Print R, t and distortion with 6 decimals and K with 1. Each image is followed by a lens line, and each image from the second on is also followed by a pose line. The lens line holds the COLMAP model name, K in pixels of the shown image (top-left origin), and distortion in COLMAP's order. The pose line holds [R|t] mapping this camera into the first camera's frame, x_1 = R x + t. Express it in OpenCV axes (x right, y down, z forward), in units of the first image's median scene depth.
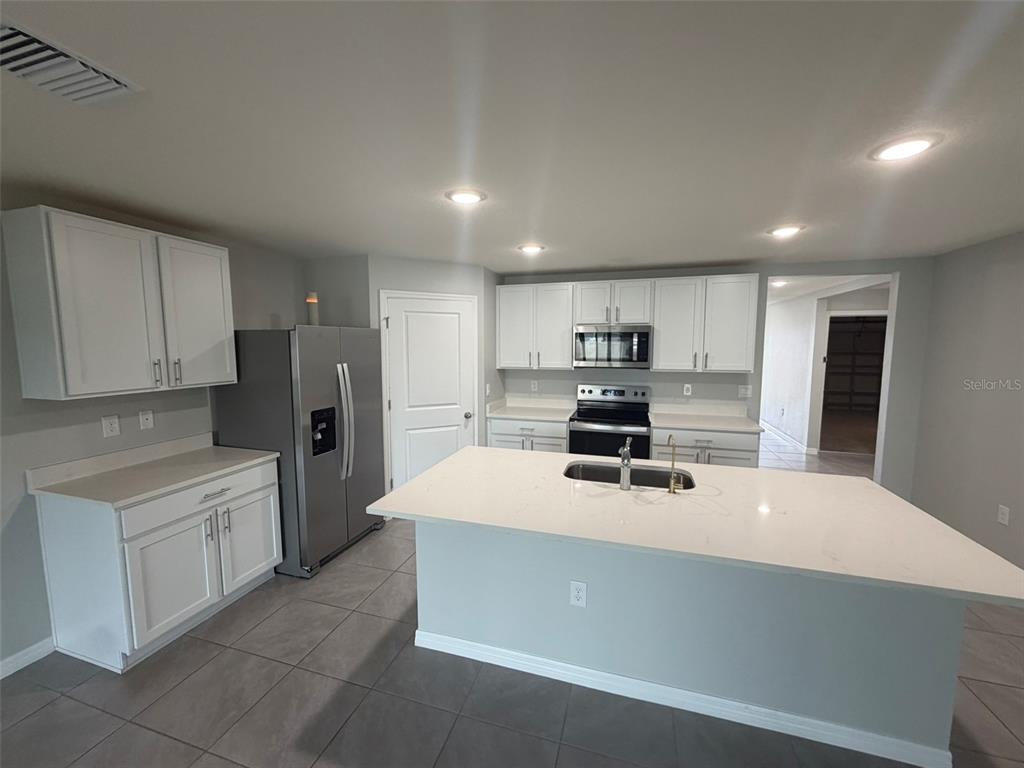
lens RADIAL K [[407.7, 0, 512.5], [0, 407.7, 383.1], [0, 0, 1]] dist [-0.001026, -0.000190]
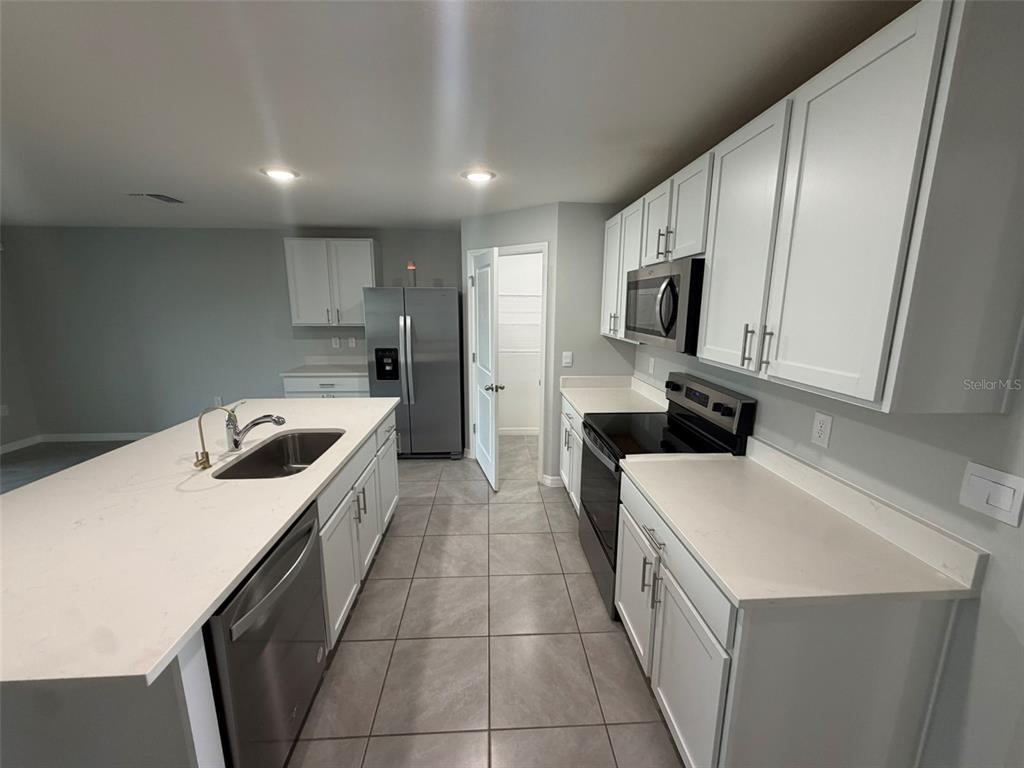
lens RADIAL K [[407.7, 0, 510.5], [0, 407.7, 383.4], [0, 0, 1]] dist [-0.001026, -0.000190]
pose [[0.347696, 0.183534, -0.919469, 0.963705], [-0.095146, 0.982499, 0.160136, -0.080712], [0.932767, 0.031805, 0.359074, 0.888443]]
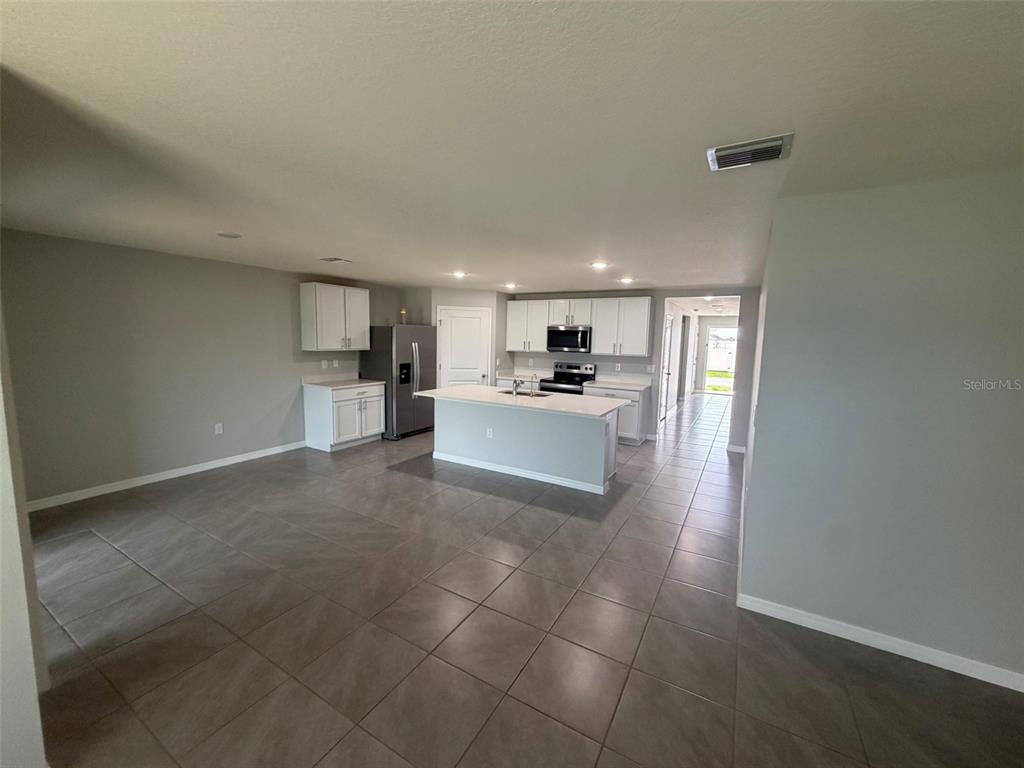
lens RADIAL K [[407.7, 0, 513.8], [0, 407.7, 383.3], [0, 0, 1]] dist [-0.001026, -0.000190]
pose [[0.973969, 0.048417, -0.221450, 0.568283], [-0.045595, 0.998801, 0.017840, 0.102669], [0.222049, -0.007278, 0.975008, -0.958521]]
